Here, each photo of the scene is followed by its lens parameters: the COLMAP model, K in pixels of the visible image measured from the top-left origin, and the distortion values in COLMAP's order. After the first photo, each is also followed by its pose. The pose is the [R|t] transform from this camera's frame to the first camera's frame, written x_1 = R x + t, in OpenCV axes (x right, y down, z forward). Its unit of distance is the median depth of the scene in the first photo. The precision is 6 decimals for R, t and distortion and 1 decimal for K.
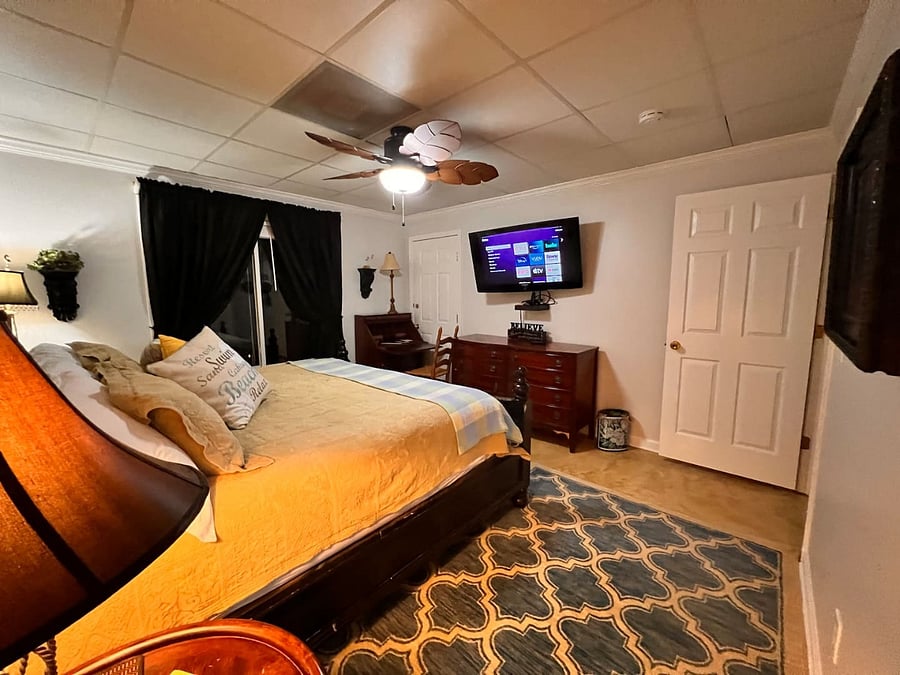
lens RADIAL K [[359.8, 0, 450.8], [0, 359.8, 336.6], [0, 0, 1]] dist [-0.000356, 0.000116]
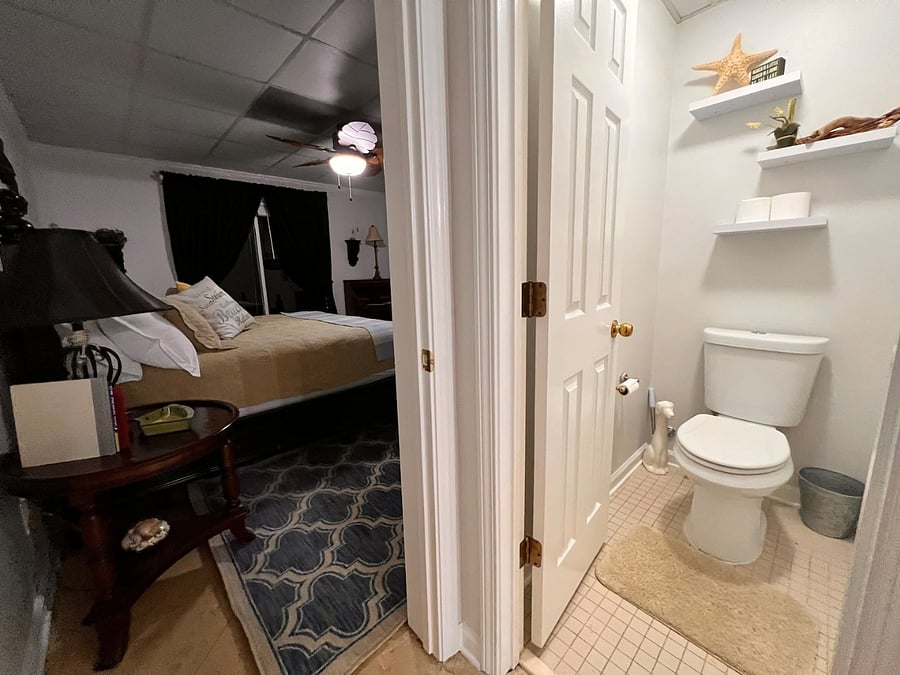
lens RADIAL K [[359.8, 0, 449.6], [0, 359.8, 336.5], [0, 0, 1]] dist [-0.000356, 0.000116]
pose [[0.996945, -0.009630, -0.077511, 0.222956], [0.014279, 0.998118, 0.059639, 0.077737], [0.076790, -0.060564, 0.995206, -0.210778]]
